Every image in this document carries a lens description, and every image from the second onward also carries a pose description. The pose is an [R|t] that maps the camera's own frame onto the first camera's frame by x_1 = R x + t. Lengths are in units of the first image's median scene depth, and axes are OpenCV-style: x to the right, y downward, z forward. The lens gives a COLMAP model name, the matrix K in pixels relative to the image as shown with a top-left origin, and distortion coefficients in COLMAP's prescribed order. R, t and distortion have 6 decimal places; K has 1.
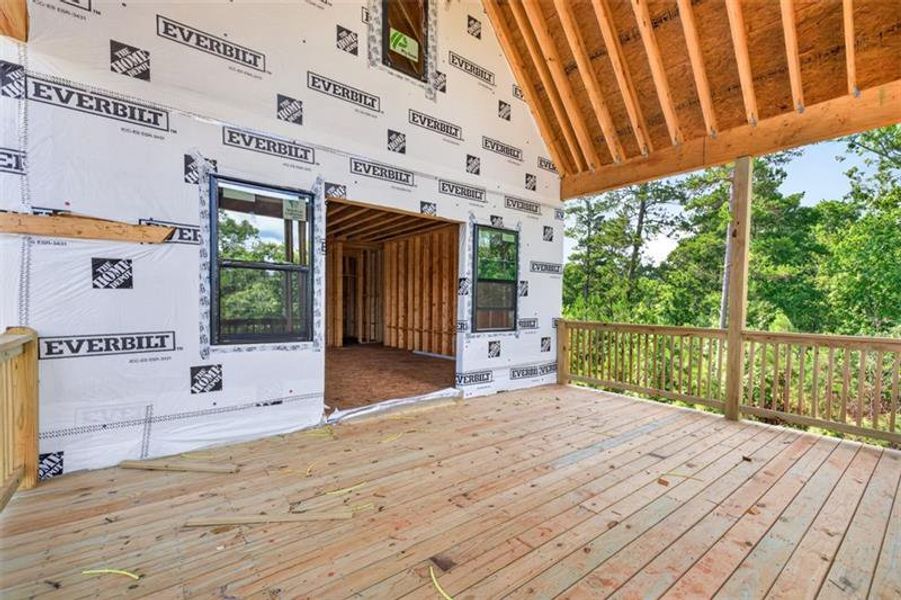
lens RADIAL K [[380.8, 0, 451.1], [0, 380.8, 315.7], [0, 0, 1]] dist [0.002909, -0.000485]
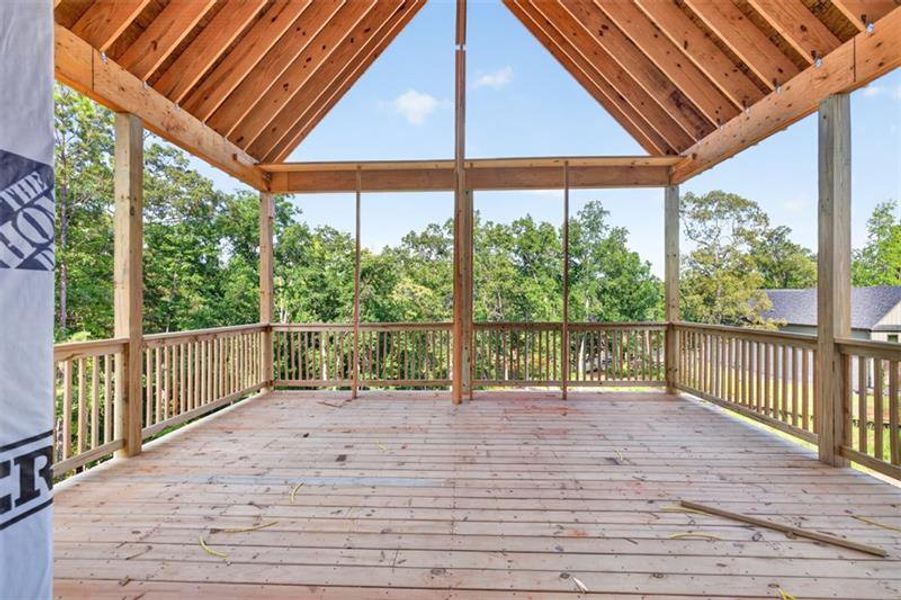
lens RADIAL K [[381.9, 0, 450.5], [0, 381.9, 300.0], [0, 0, 1]] dist [-0.000296, -0.000033]
pose [[-0.767343, -0.009848, 0.641161, -0.328379], [0.010985, 0.999533, 0.028499, -0.073066], [-0.641142, 0.028912, -0.766877, 1.649670]]
